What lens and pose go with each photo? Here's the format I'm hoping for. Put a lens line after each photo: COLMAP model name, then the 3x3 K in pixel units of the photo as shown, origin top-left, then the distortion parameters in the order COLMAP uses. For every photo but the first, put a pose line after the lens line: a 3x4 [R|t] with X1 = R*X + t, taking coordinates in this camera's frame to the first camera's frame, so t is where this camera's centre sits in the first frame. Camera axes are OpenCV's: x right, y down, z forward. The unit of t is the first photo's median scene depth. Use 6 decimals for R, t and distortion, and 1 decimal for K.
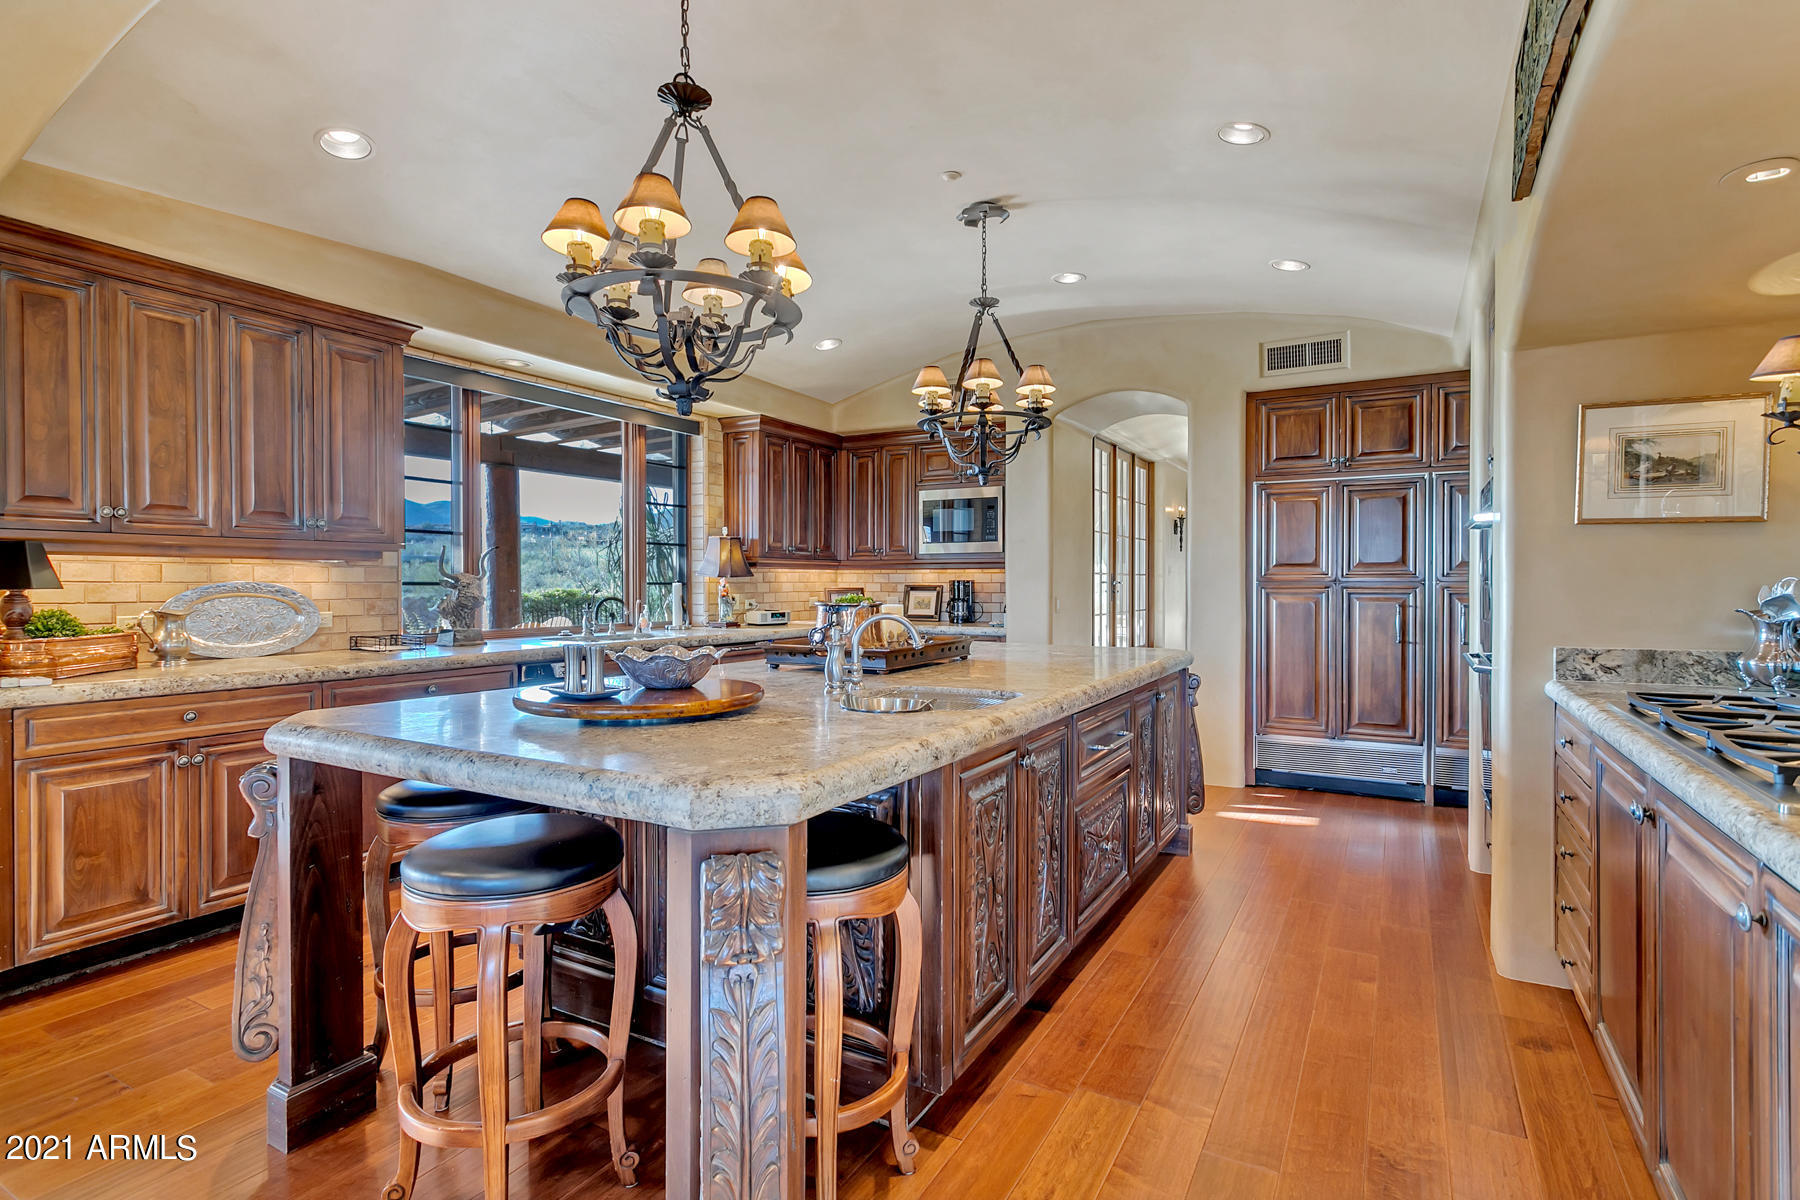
lens RADIAL K [[860.5, 0, 896.2], [0, 860.5, 599.6], [0, 0, 1]] dist [0.005145, 0.000500]
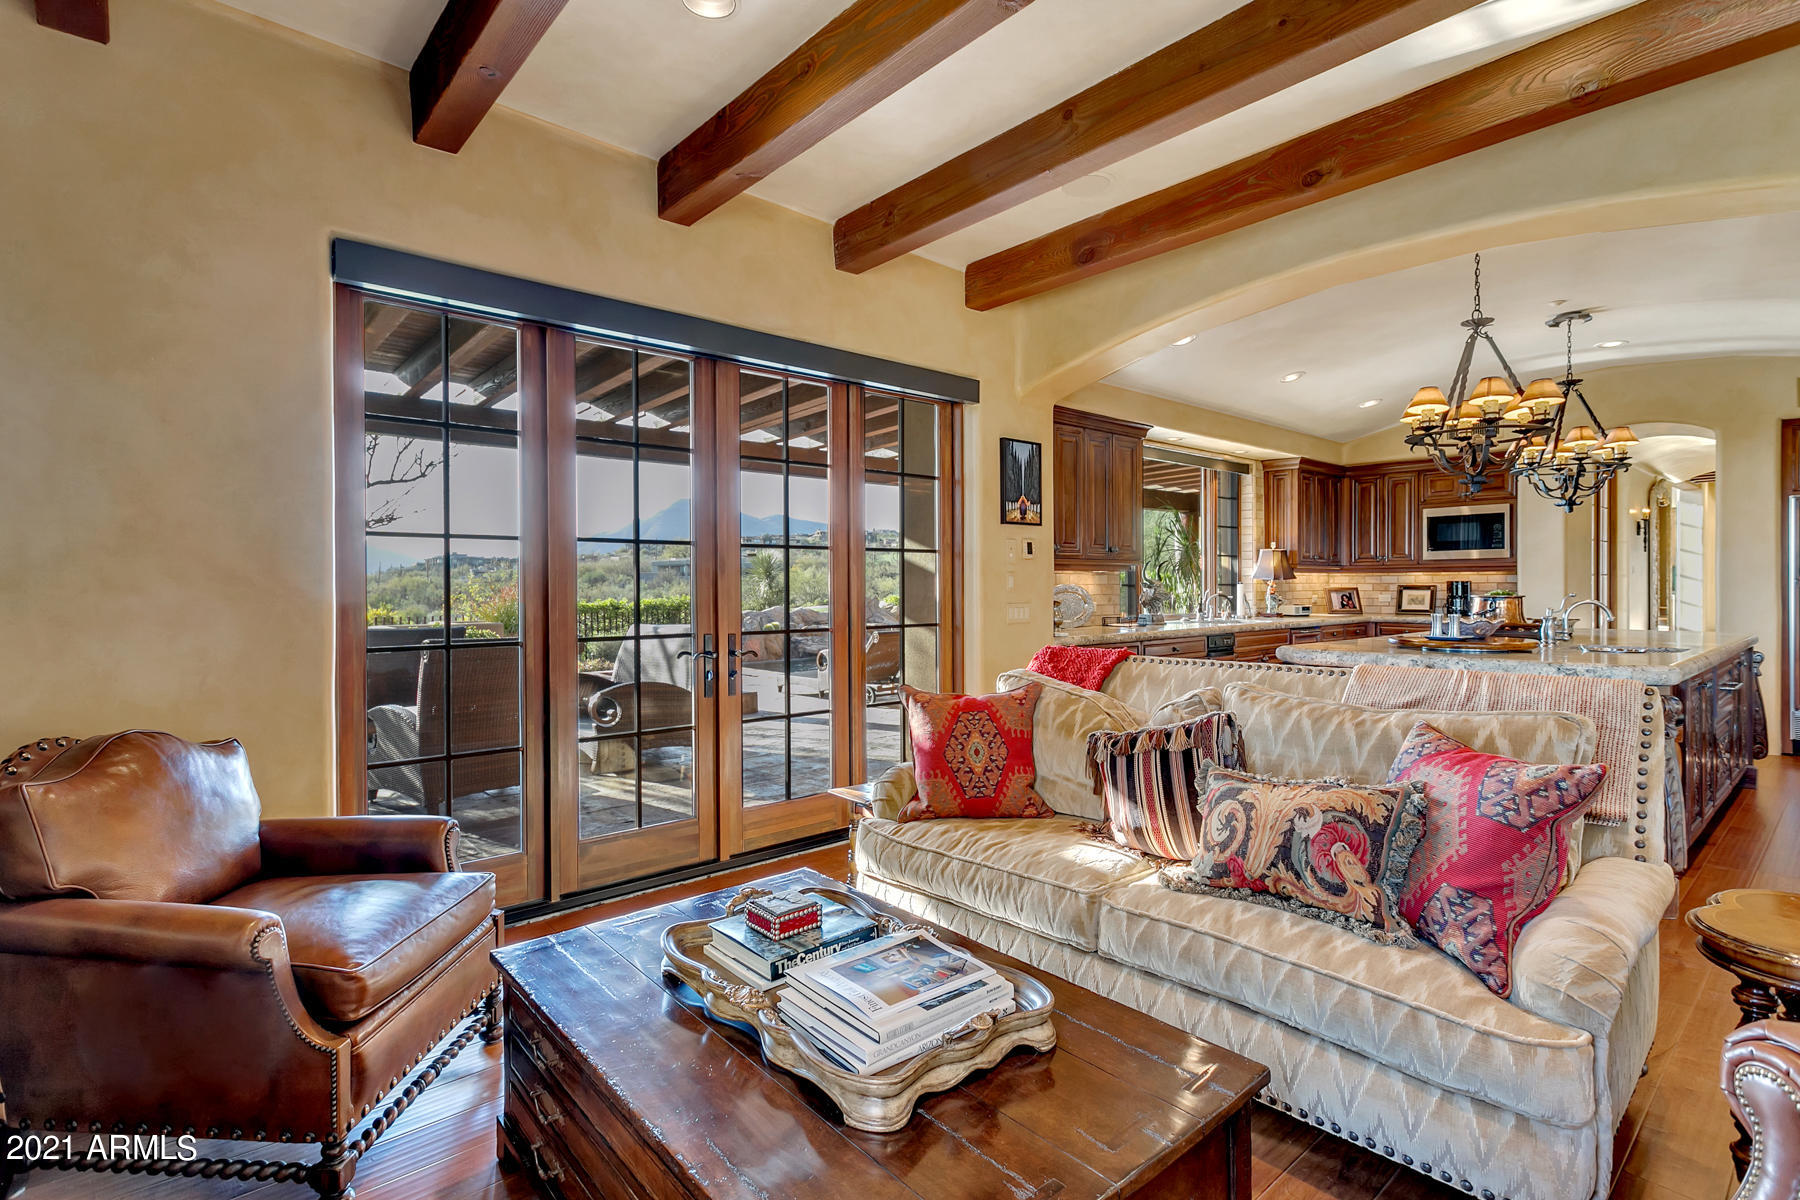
lens RADIAL K [[860.5, 0, 883.6], [0, 860.5, 601.1], [0, 0, 1]] dist [0.005145, 0.000500]
pose [[0.947032, 0.002110, -0.321133, -0.318757], [-0.001896, 0.999998, 0.000980, 0.006735], [0.321134, -0.000320, 0.947034, -0.436598]]
